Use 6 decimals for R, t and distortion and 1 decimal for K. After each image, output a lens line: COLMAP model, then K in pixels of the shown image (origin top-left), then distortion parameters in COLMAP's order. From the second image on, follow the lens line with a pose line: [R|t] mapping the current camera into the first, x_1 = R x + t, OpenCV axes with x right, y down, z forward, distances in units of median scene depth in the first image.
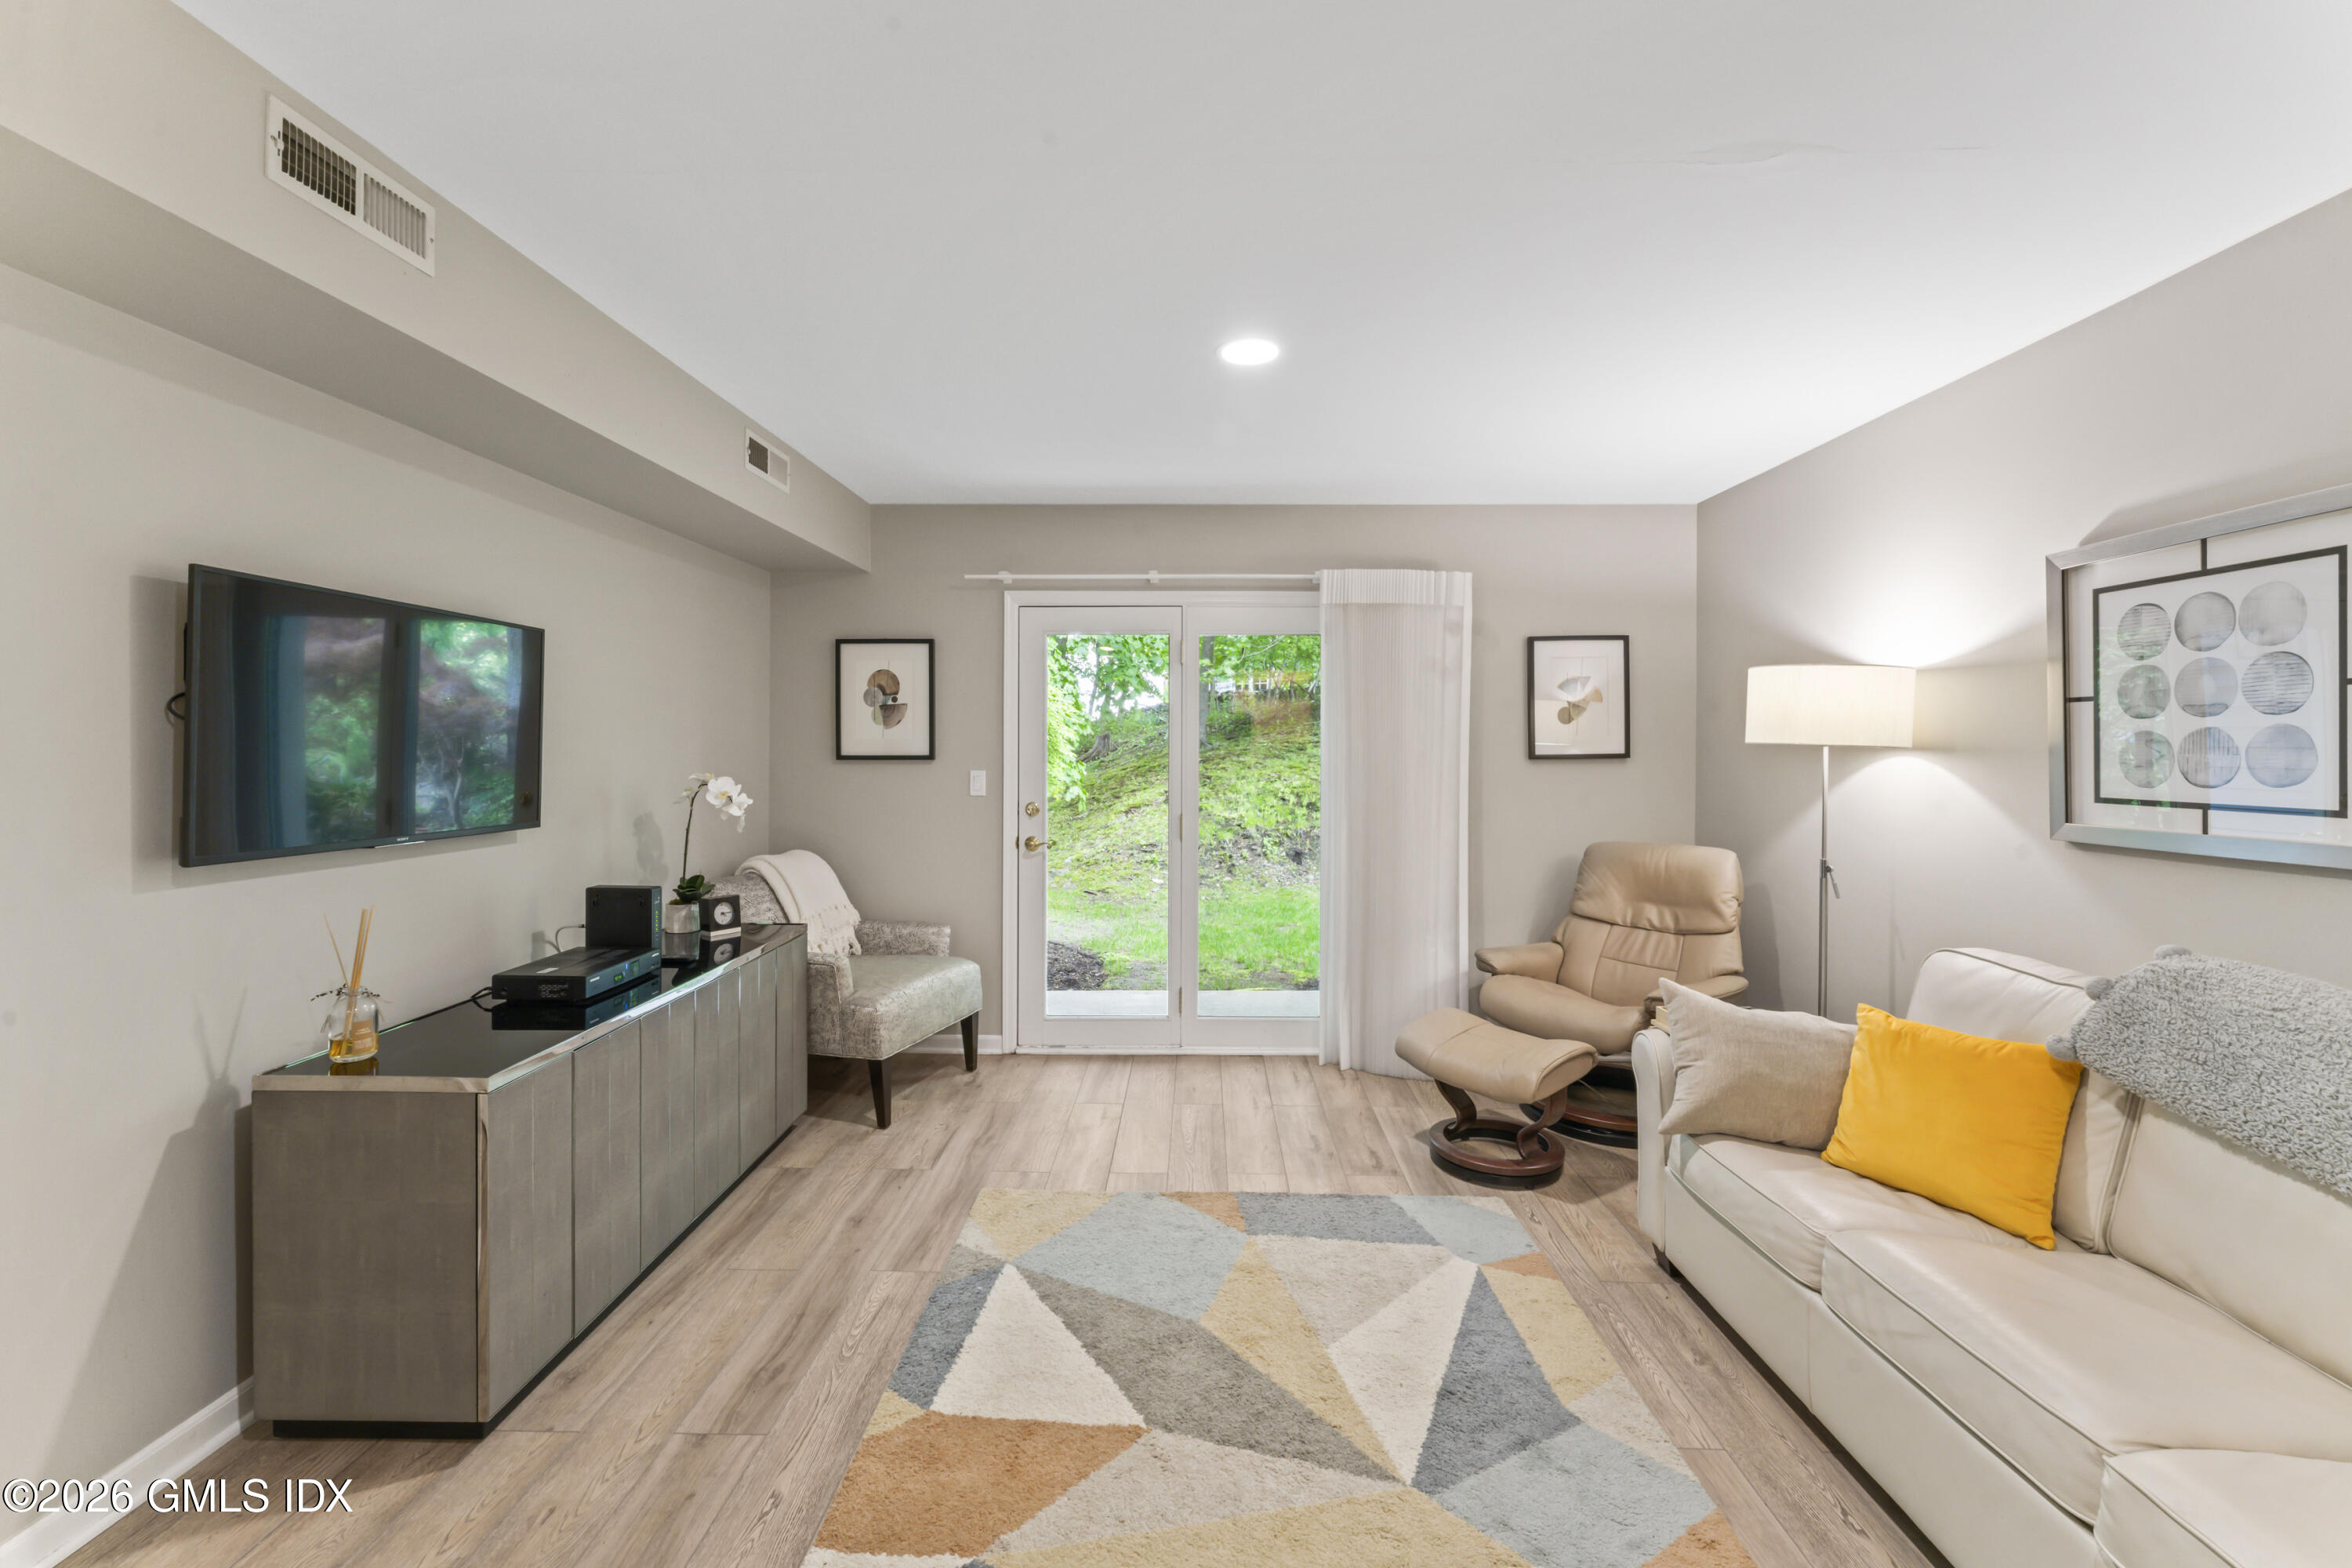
lens RADIAL K [[965.0, 0, 1198.3], [0, 965.0, 753.9], [0, 0, 1]] dist [0.000863, -0.002691]
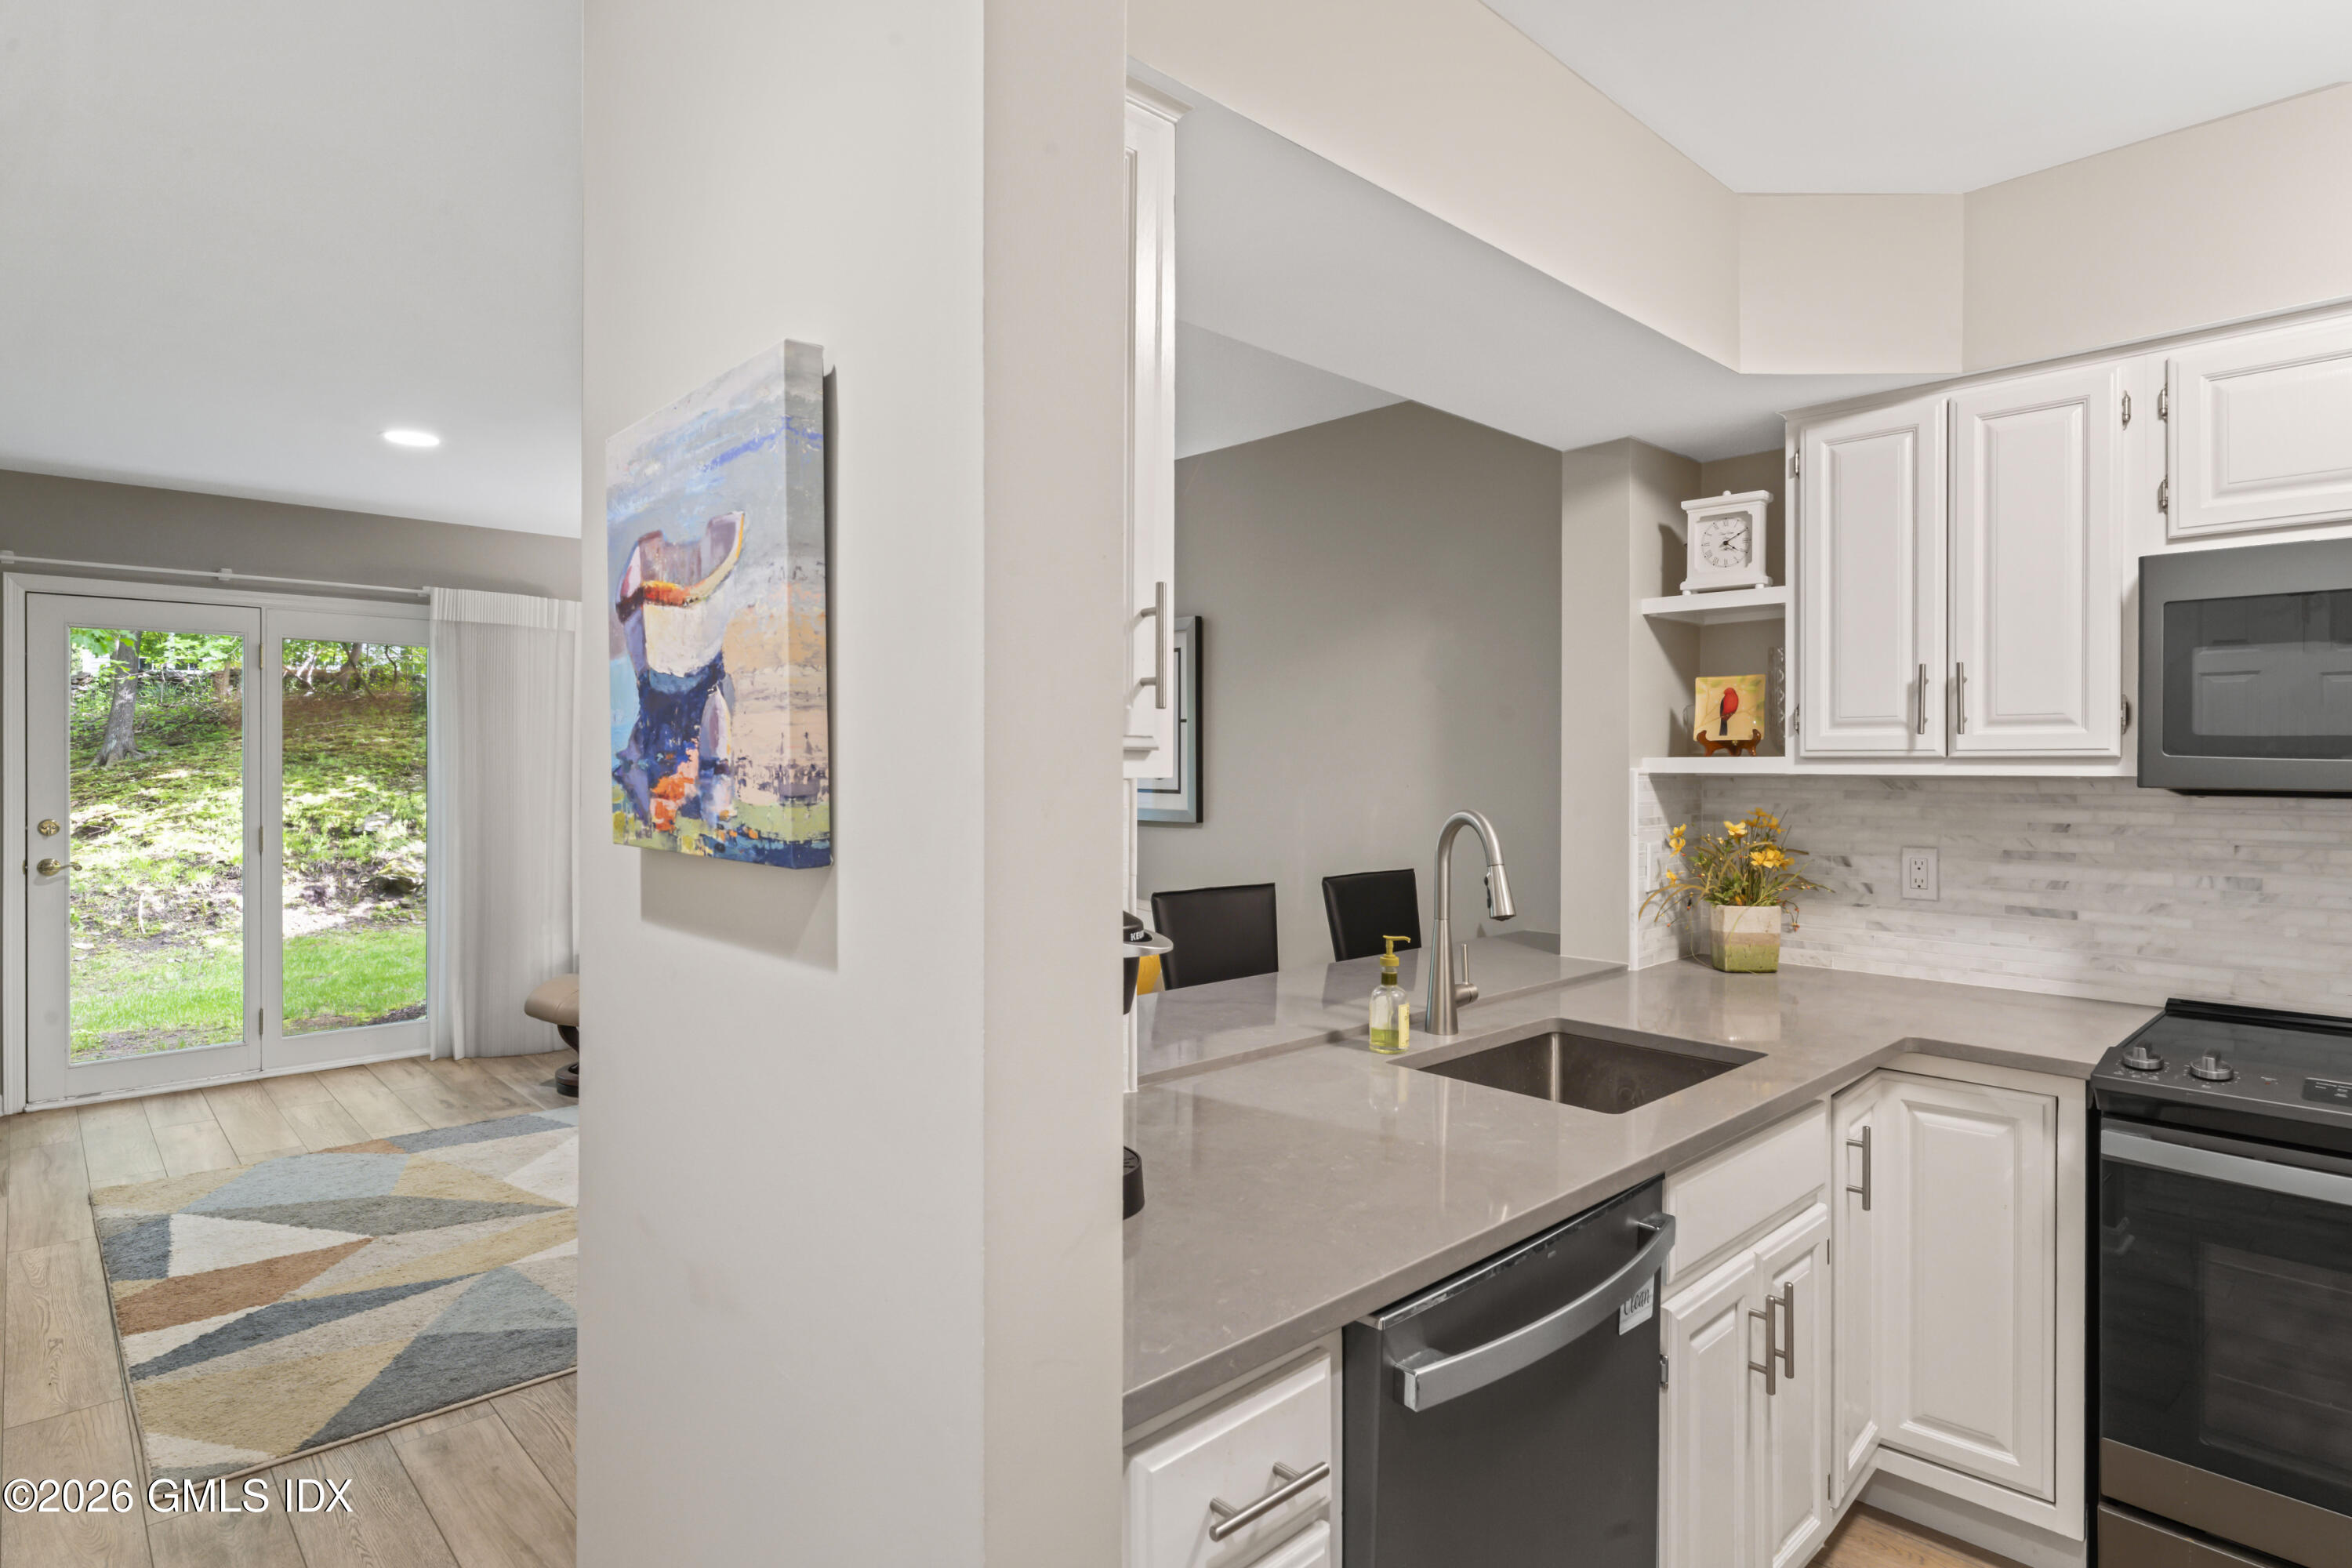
lens RADIAL K [[1243.8, 0, 1185.0], [0, 1243.8, 764.9], [0, 0, 1]] dist [-0.004452, 0.003523]
pose [[0.725407, -0.005424, 0.688299, -0.209562], [0.005141, 0.999984, 0.002462, 0.003345], [-0.688301, 0.001752, 0.725423, -0.542282]]
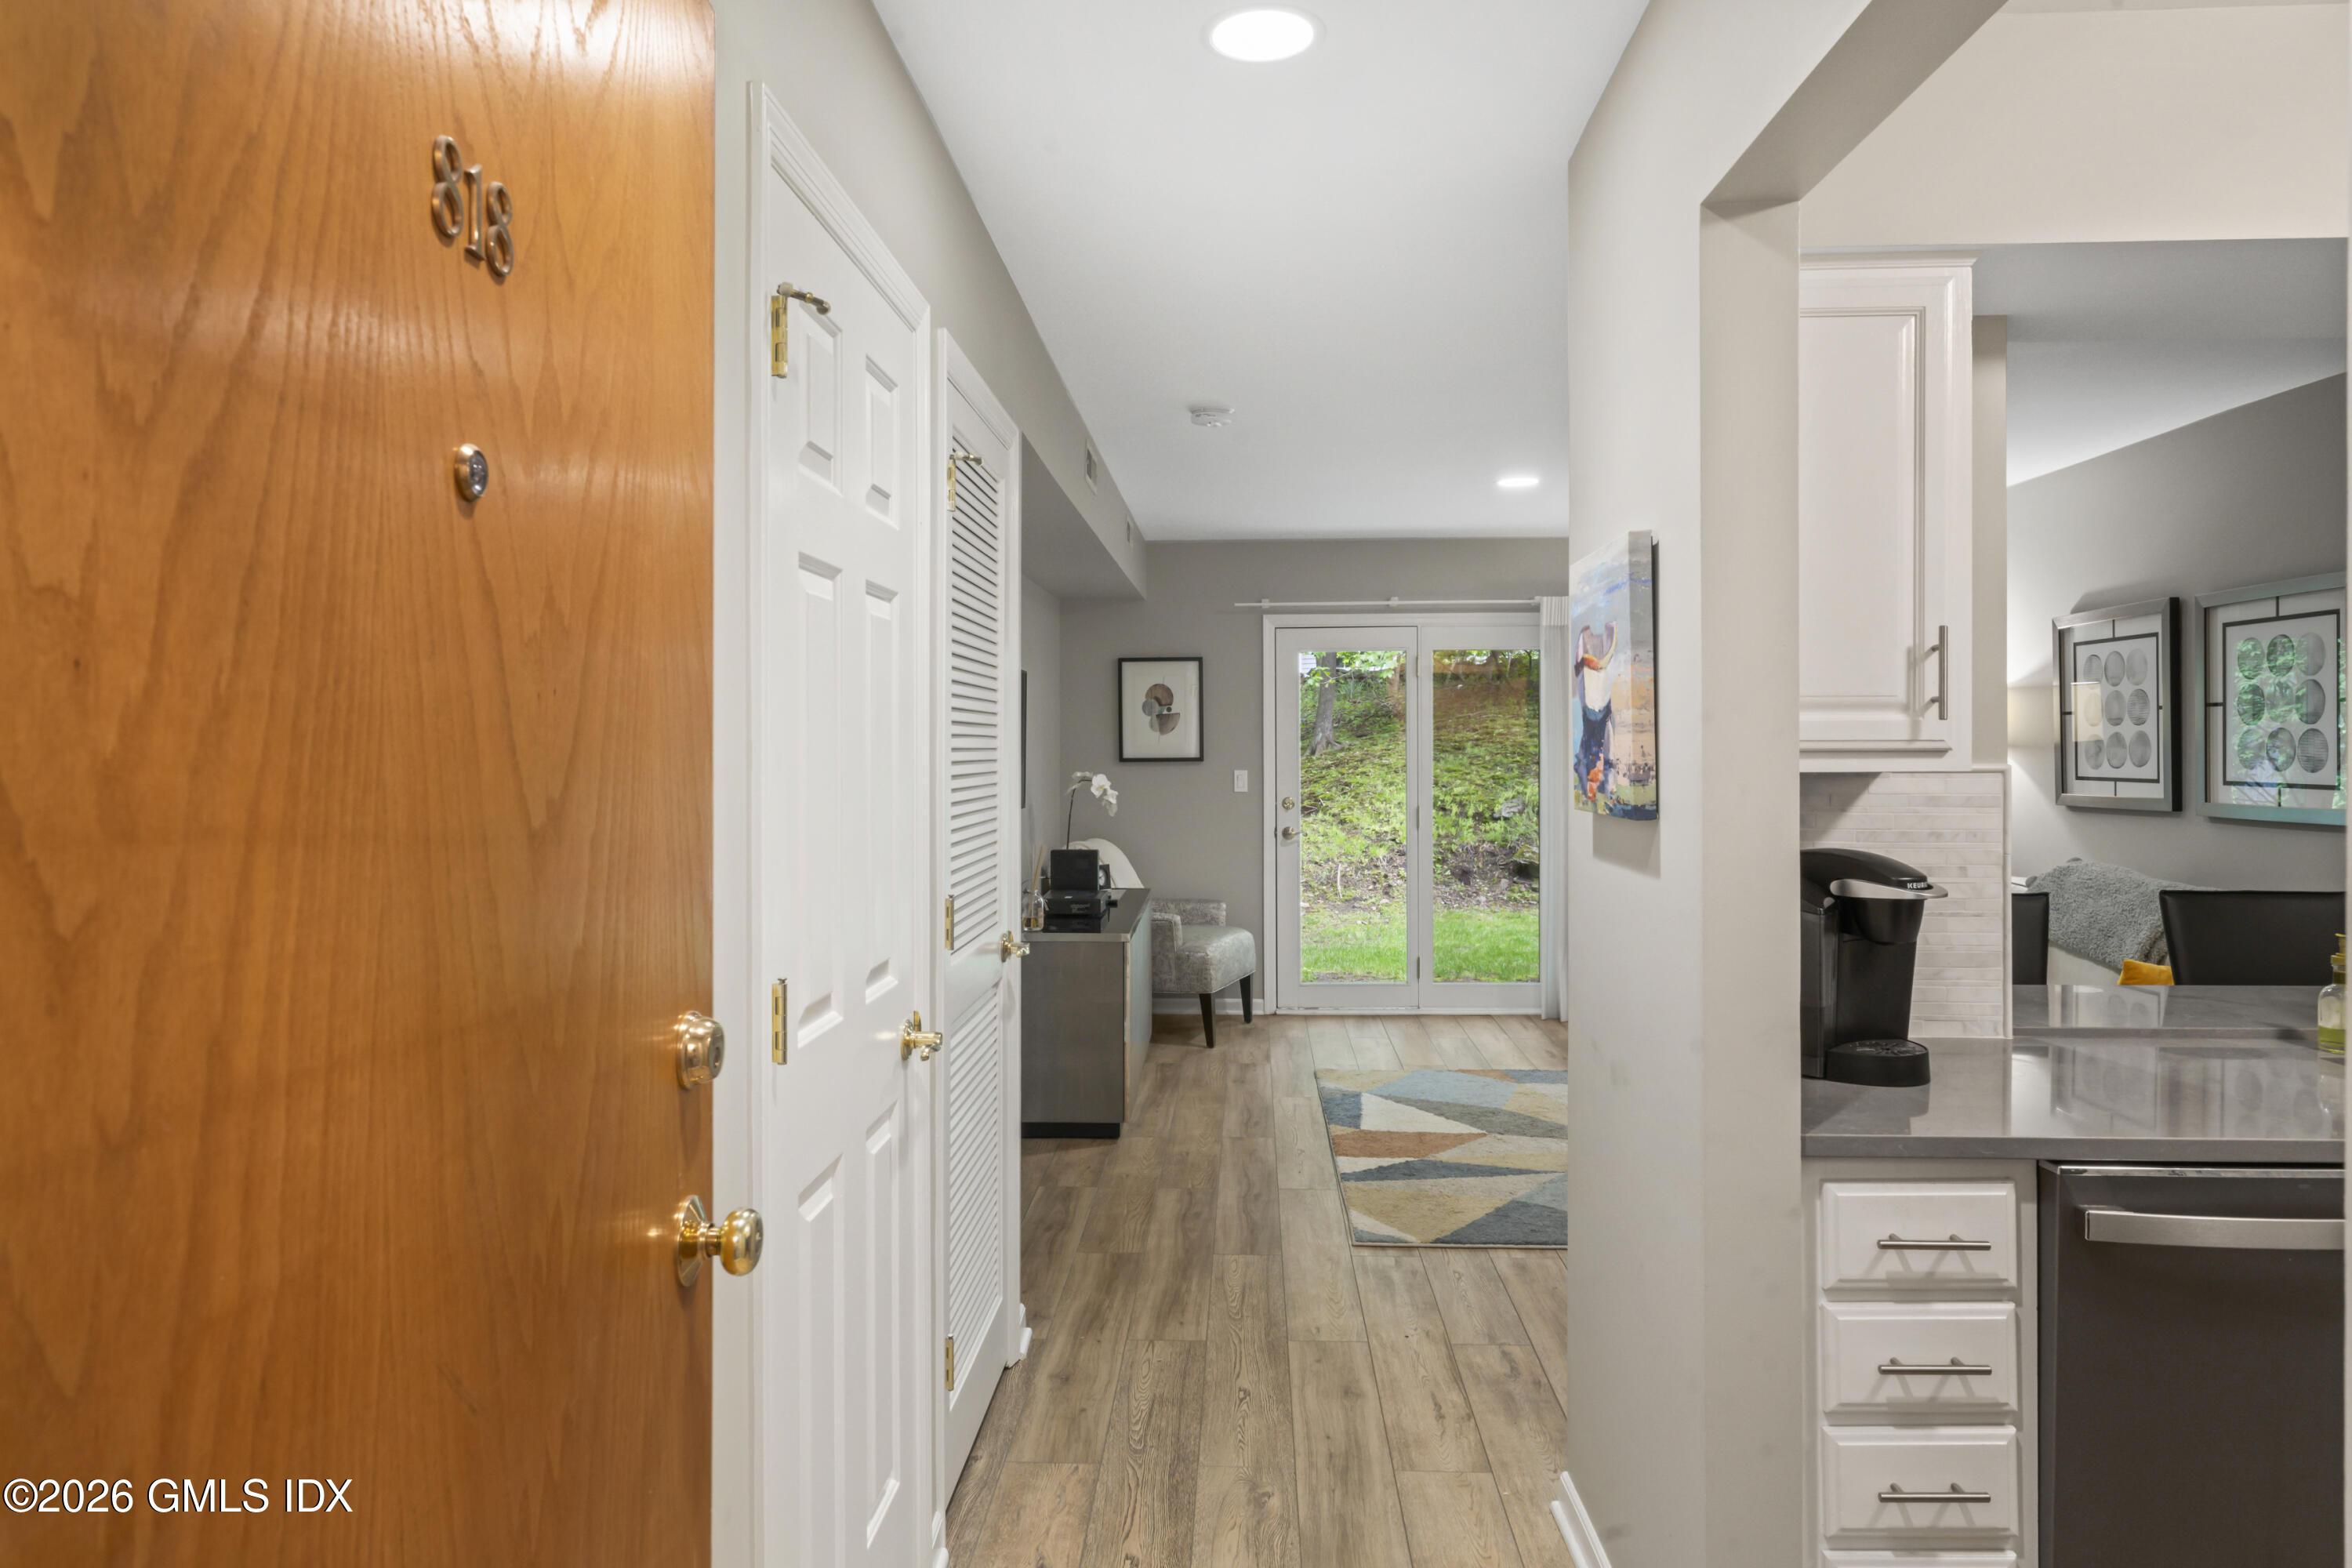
lens RADIAL K [[1506.1, 0, 1199.4], [0, 1506.1, 775.8], [0, 0, 1]] dist [0.018492, 0.004159]
pose [[0.999519, -0.008560, -0.029799, -0.235923], [0.008955, 0.999874, 0.013138, -0.000303], [0.029683, -0.013398, 0.999470, -0.843678]]
